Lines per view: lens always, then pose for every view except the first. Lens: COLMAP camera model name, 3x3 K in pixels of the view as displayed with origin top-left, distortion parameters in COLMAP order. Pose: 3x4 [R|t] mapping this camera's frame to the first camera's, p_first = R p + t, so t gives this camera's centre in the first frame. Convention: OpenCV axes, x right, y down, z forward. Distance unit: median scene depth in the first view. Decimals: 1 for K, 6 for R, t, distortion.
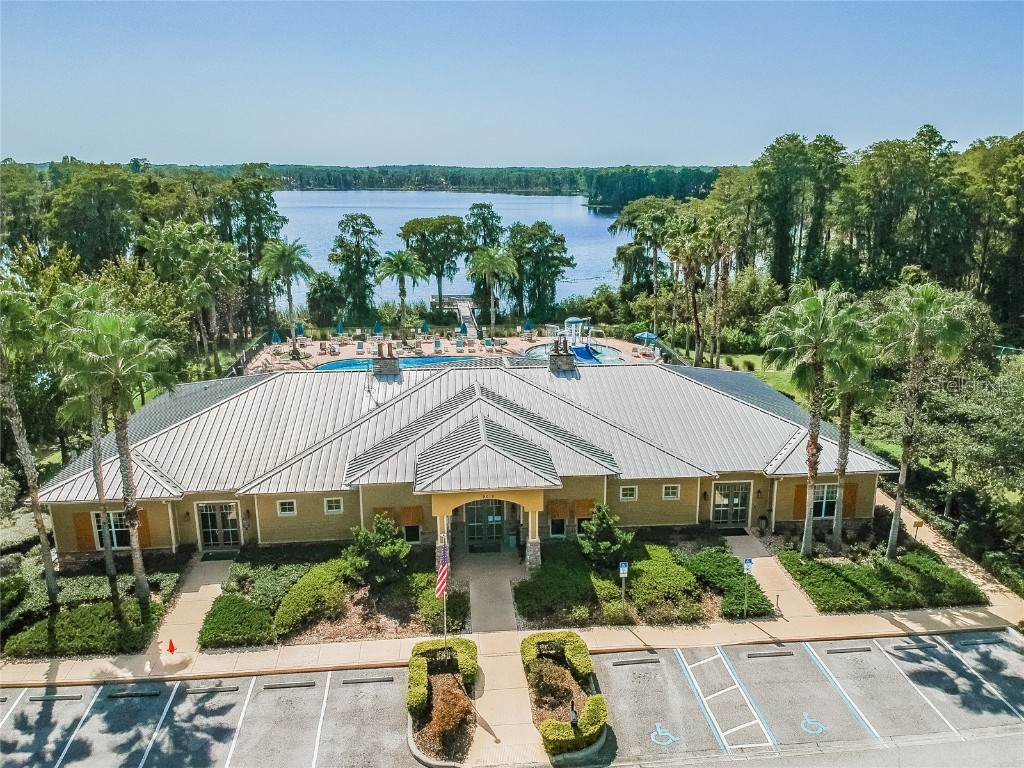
lens RADIAL K [[778.8, 0, 512.0], [0, 778.8, 384.0], [0, 0, 1]] dist [-0.000634, -0.067364]
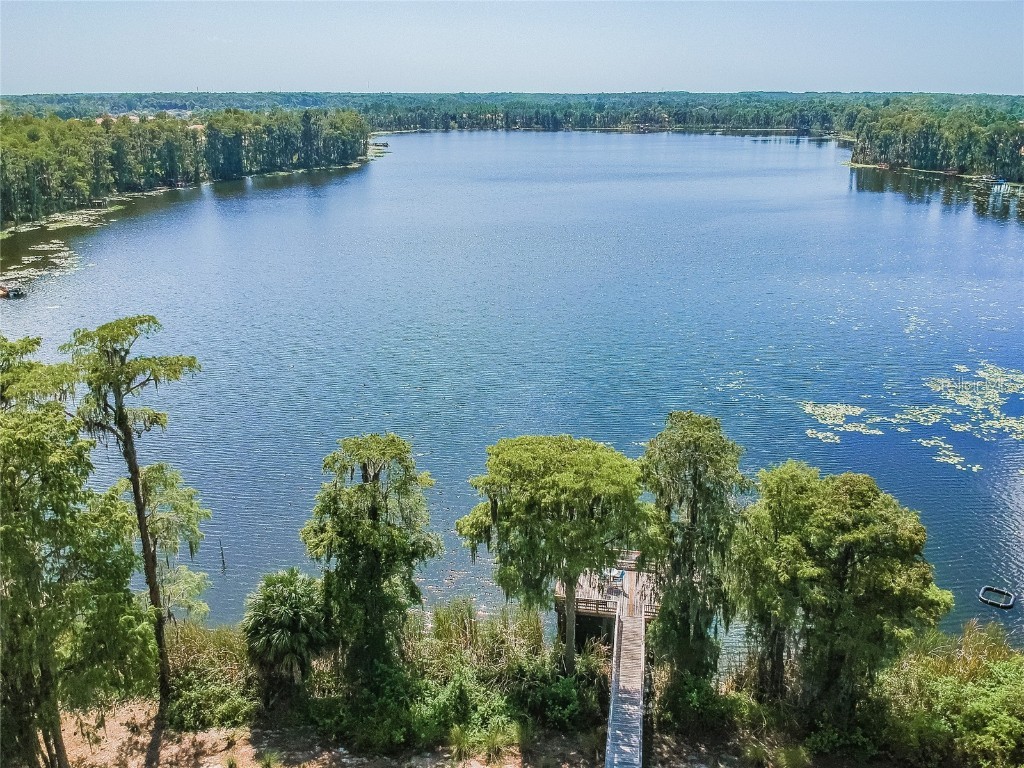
lens RADIAL K [[778.8, 0, 512.0], [0, 778.8, 384.0], [0, 0, 1]] dist [-0.000634, -0.067364]
pose [[0.962163, 0.077548, -0.261204, -0.004599], [-0.052497, 0.993443, 0.101564, -0.048260], [0.267368, -0.084009, 0.959926, 0.105615]]
